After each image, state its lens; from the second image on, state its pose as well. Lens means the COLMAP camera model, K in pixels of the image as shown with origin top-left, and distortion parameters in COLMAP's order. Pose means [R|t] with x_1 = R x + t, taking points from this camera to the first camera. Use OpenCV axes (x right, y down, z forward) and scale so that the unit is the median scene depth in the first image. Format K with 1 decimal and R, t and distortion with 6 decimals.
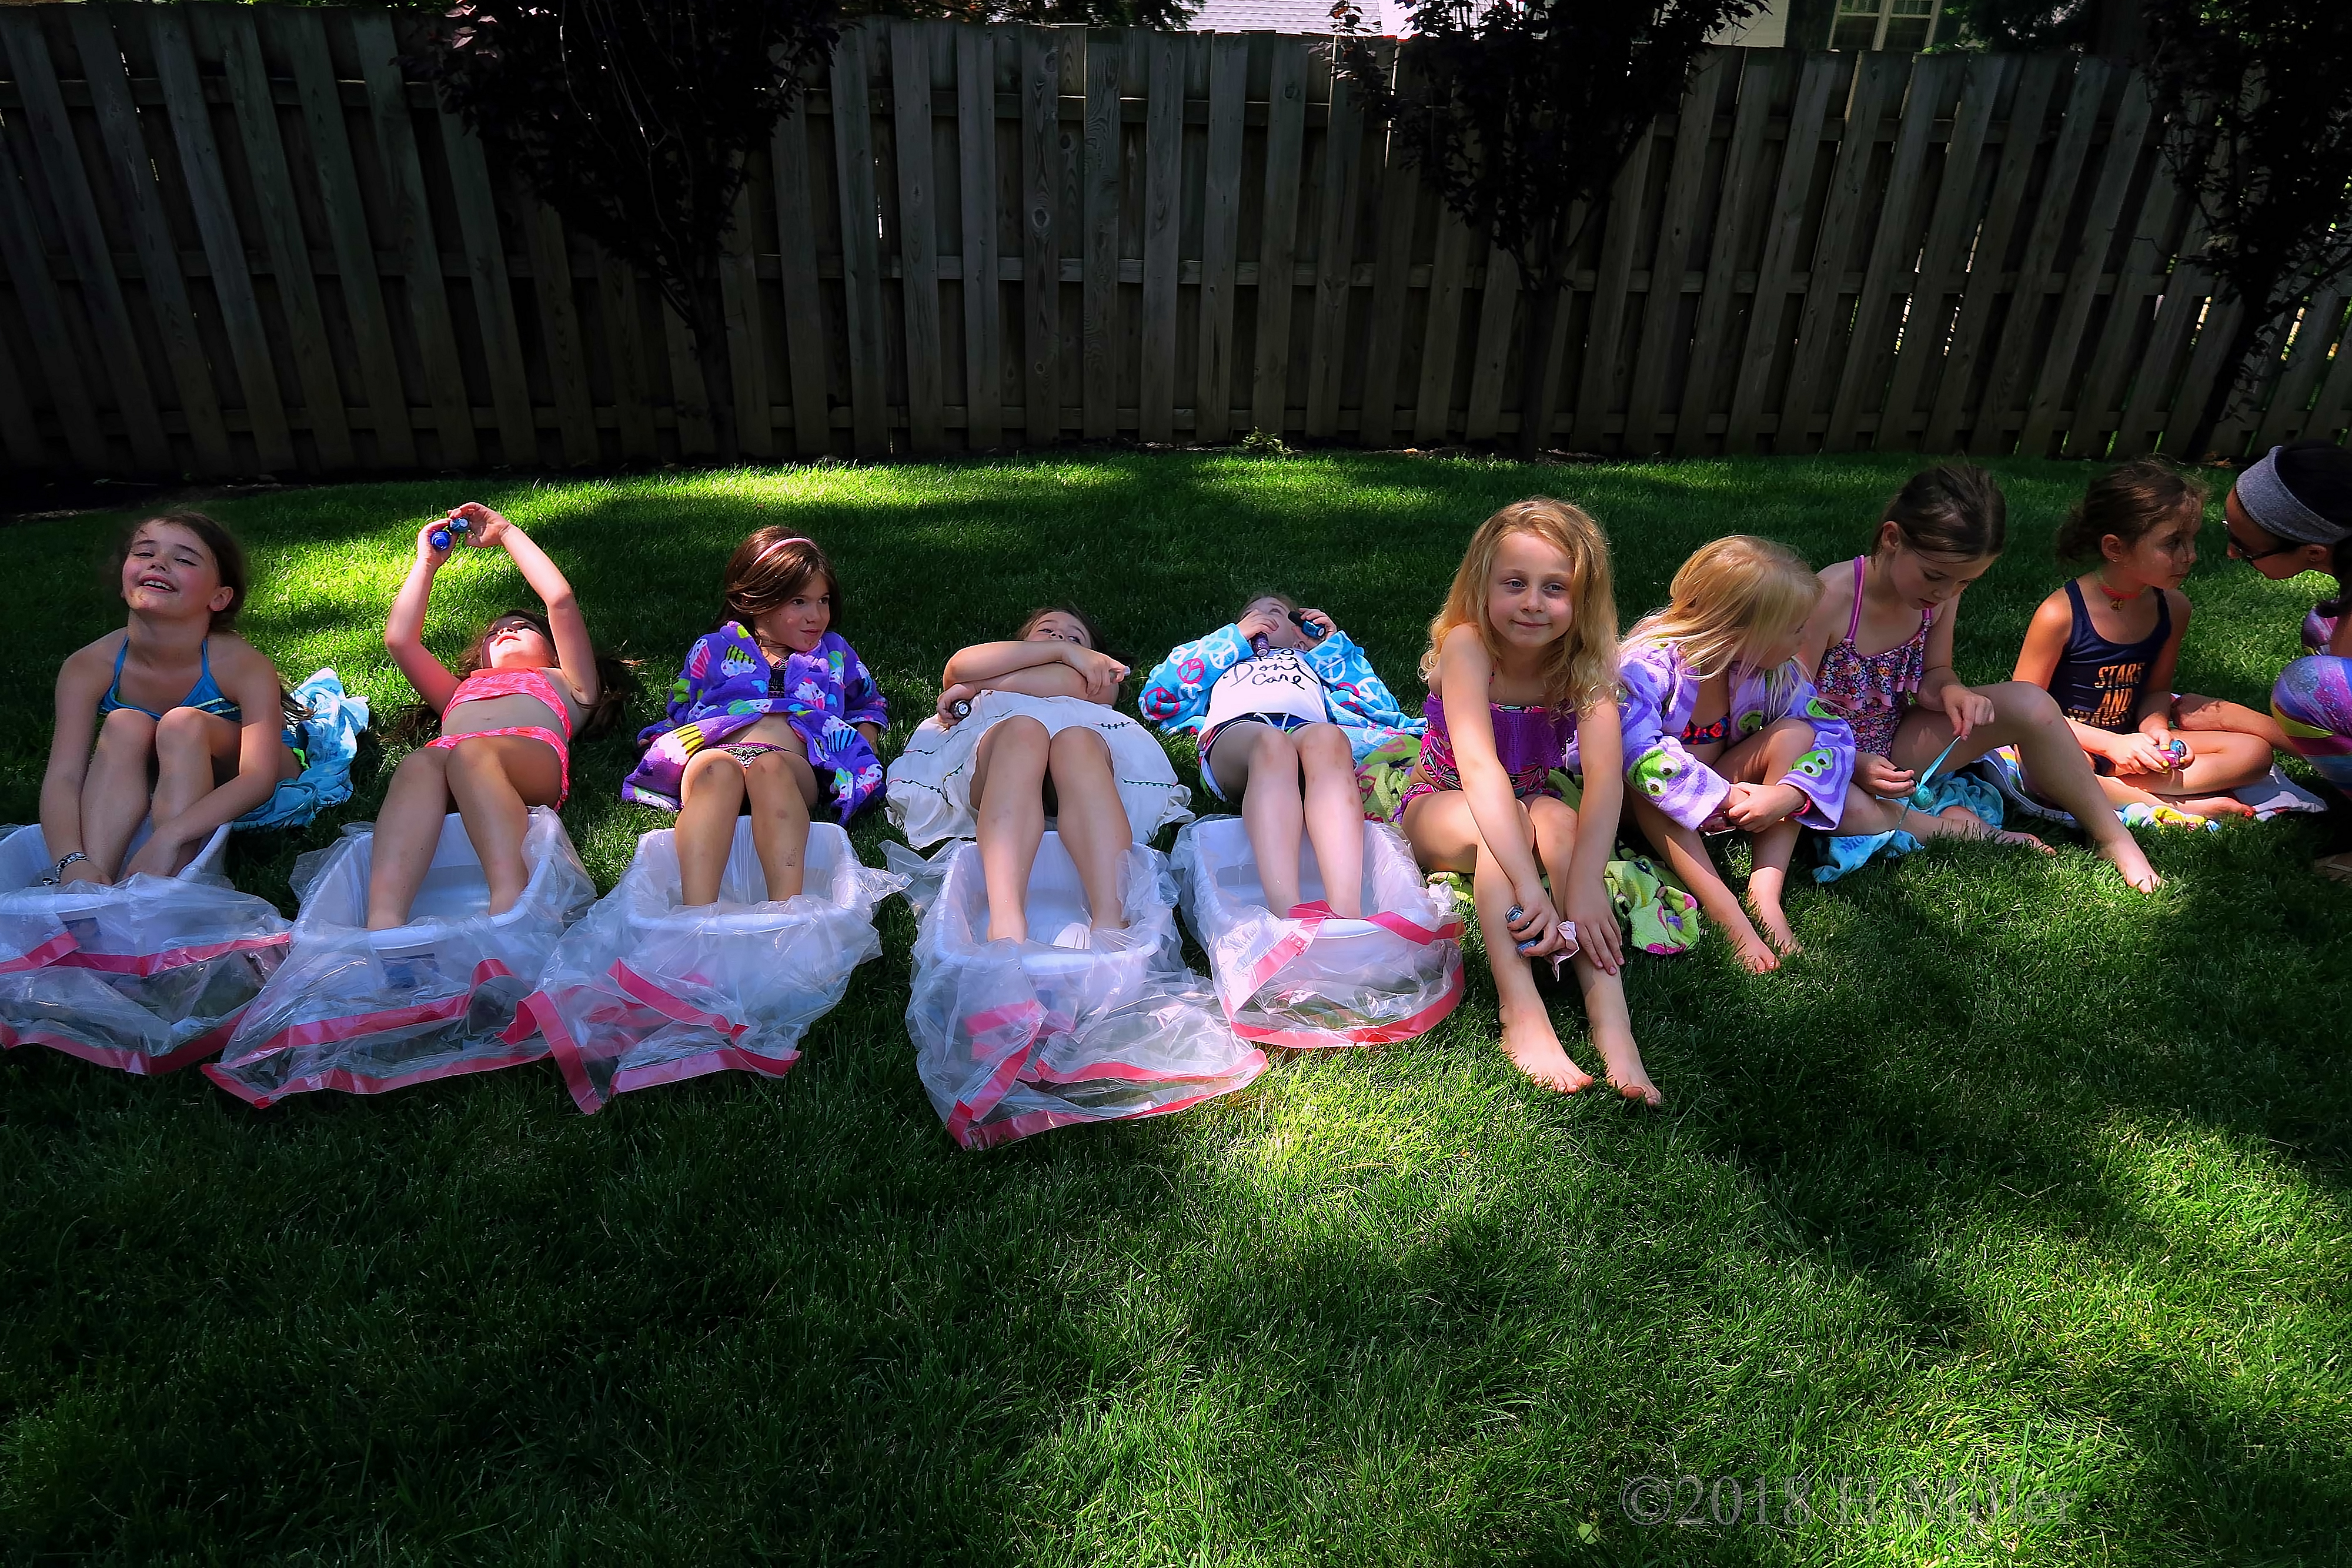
lens RADIAL K [[1666.8, 0, 1176.0], [0, 1666.8, 784.0], [0, 0, 1]] dist [-0.003587, 0.000128]
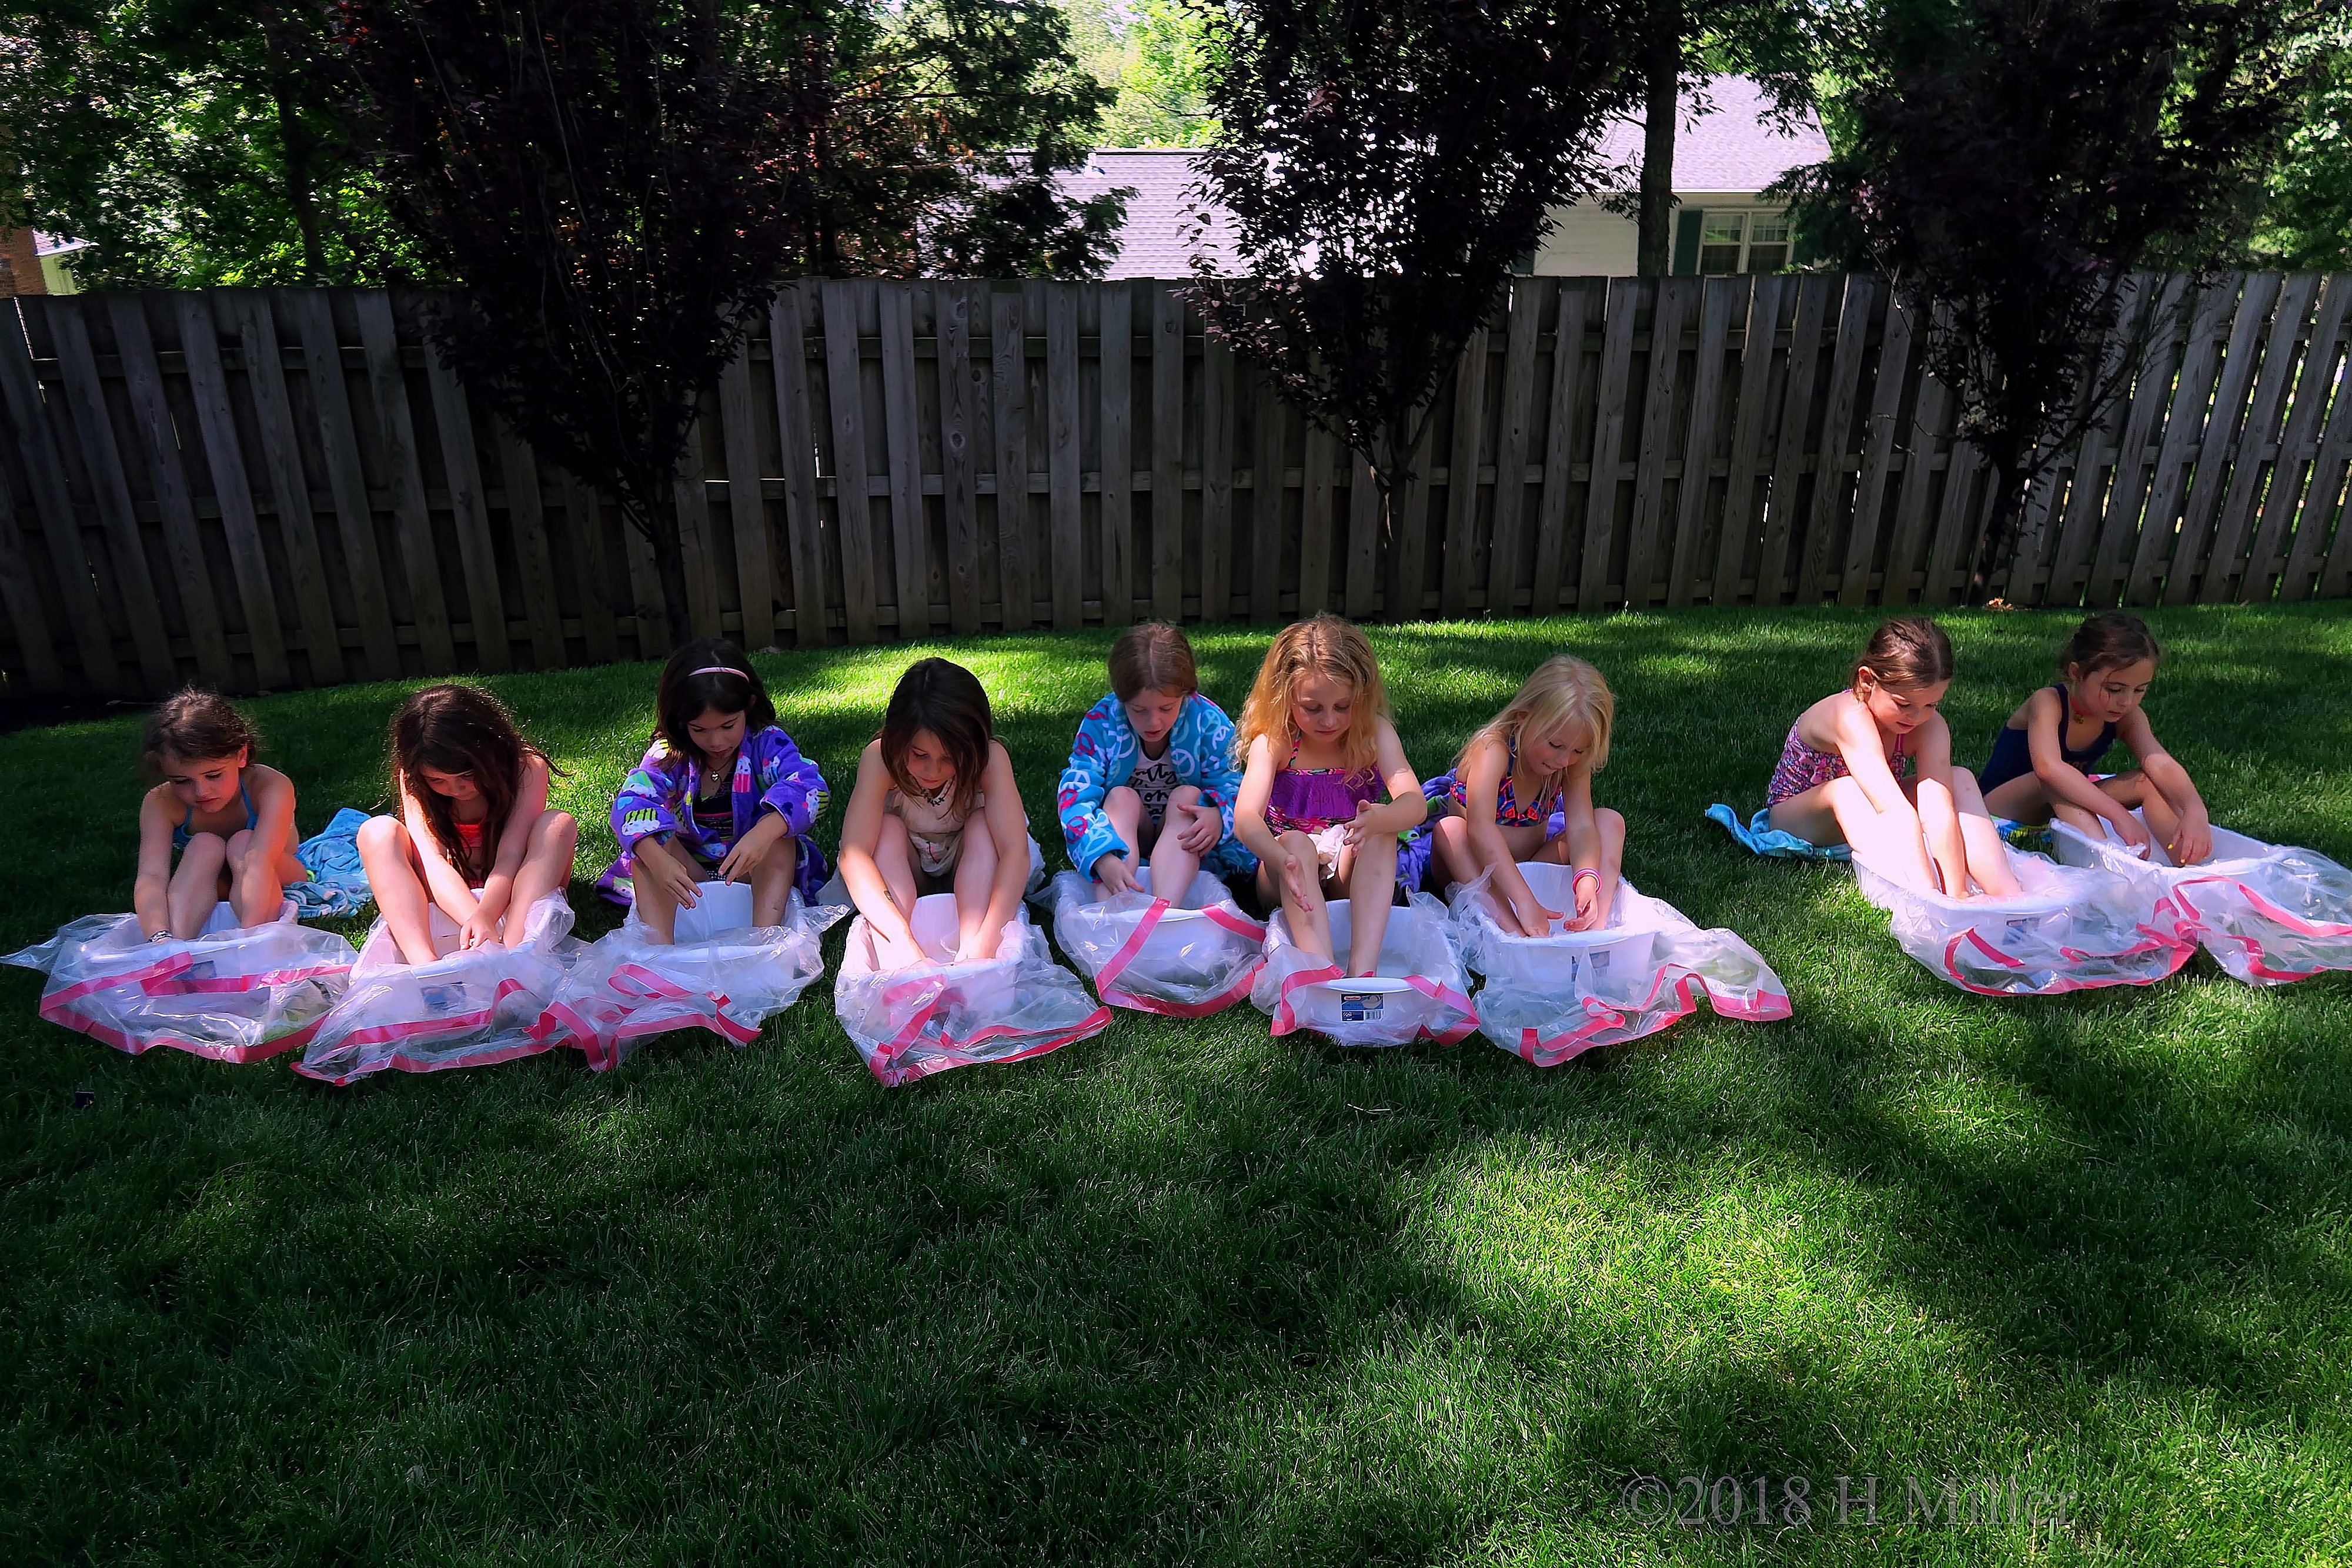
lens RADIAL K [[1673.1, 0, 1176.0], [0, 1673.1, 784.0], [0, 0, 1]] dist [-0.005419, -0.003995]
pose [[0.998665, -0.043522, 0.027837, 0.026474], [0.046778, 0.990457, -0.129640, 0.049393], [-0.021930, 0.130769, 0.991170, -0.109364]]
